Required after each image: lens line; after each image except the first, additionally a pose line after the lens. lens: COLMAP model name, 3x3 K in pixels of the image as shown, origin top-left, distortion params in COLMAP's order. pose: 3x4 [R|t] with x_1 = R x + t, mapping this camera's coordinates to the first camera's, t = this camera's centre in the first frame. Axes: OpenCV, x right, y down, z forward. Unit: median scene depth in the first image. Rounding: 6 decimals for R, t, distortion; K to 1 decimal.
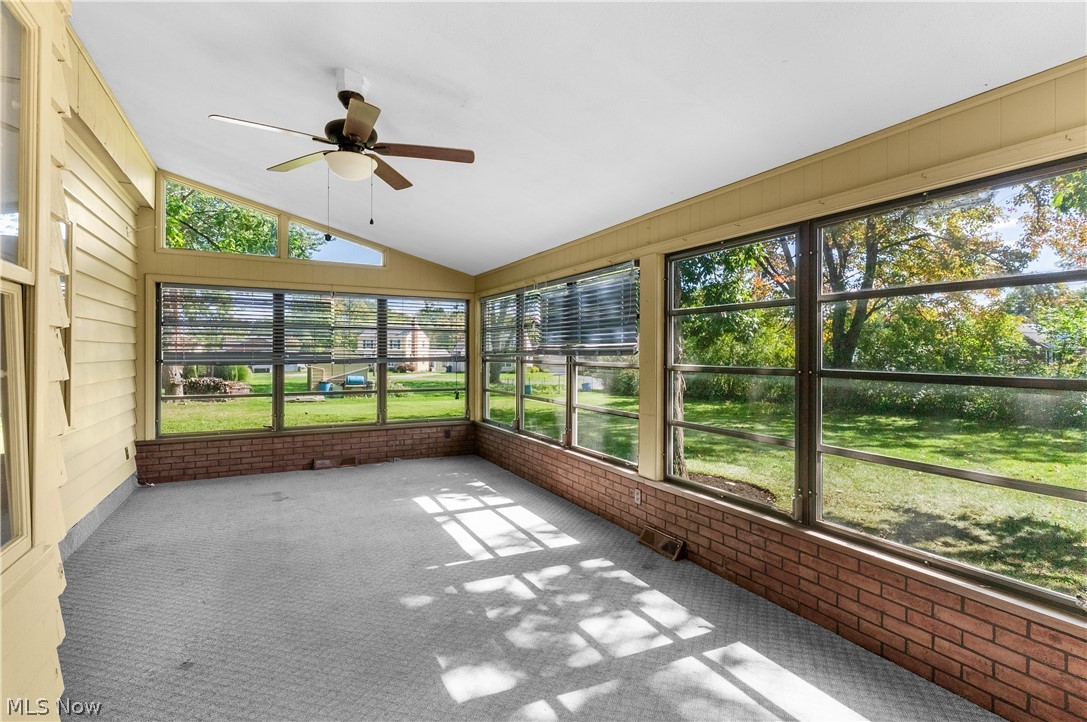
lens RADIAL K [[526.4, 0, 538.0], [0, 526.4, 358.3], [0, 0, 1]] dist [-0.004105, -0.000652]
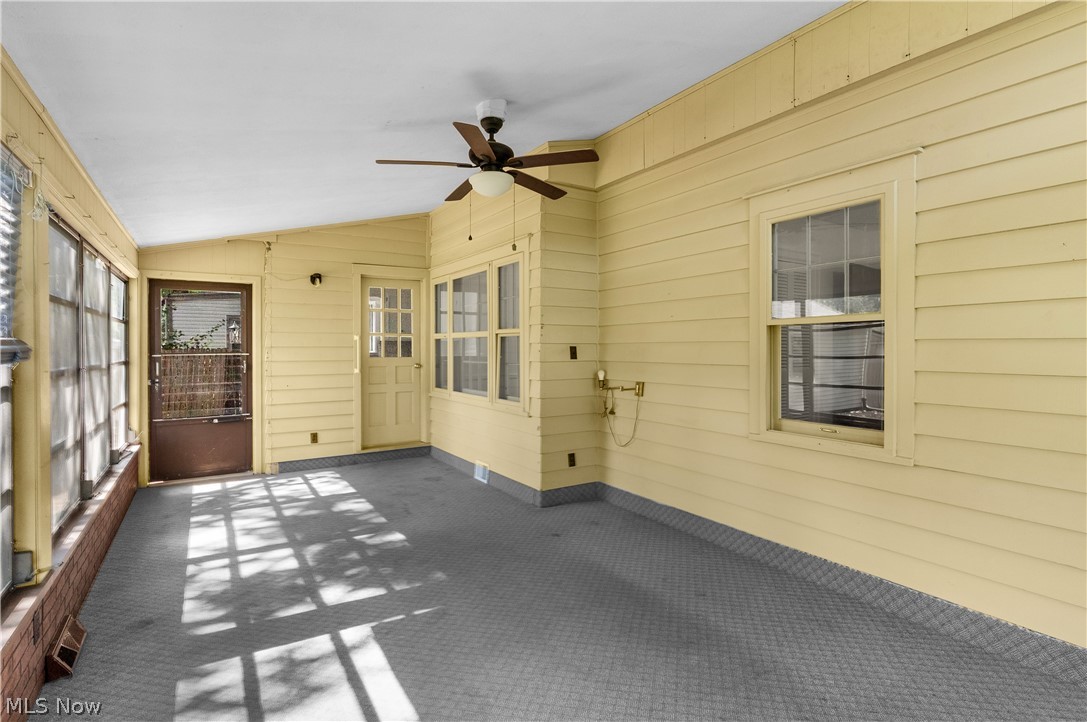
lens RADIAL K [[526.4, 0, 538.0], [0, 526.4, 358.3], [0, 0, 1]] dist [-0.004105, -0.000652]
pose [[-0.991275, -0.066603, -0.113742, -0.242931], [-0.064567, 0.997682, -0.021493, -0.021835], [0.114909, -0.013961, -0.993278, 1.738939]]
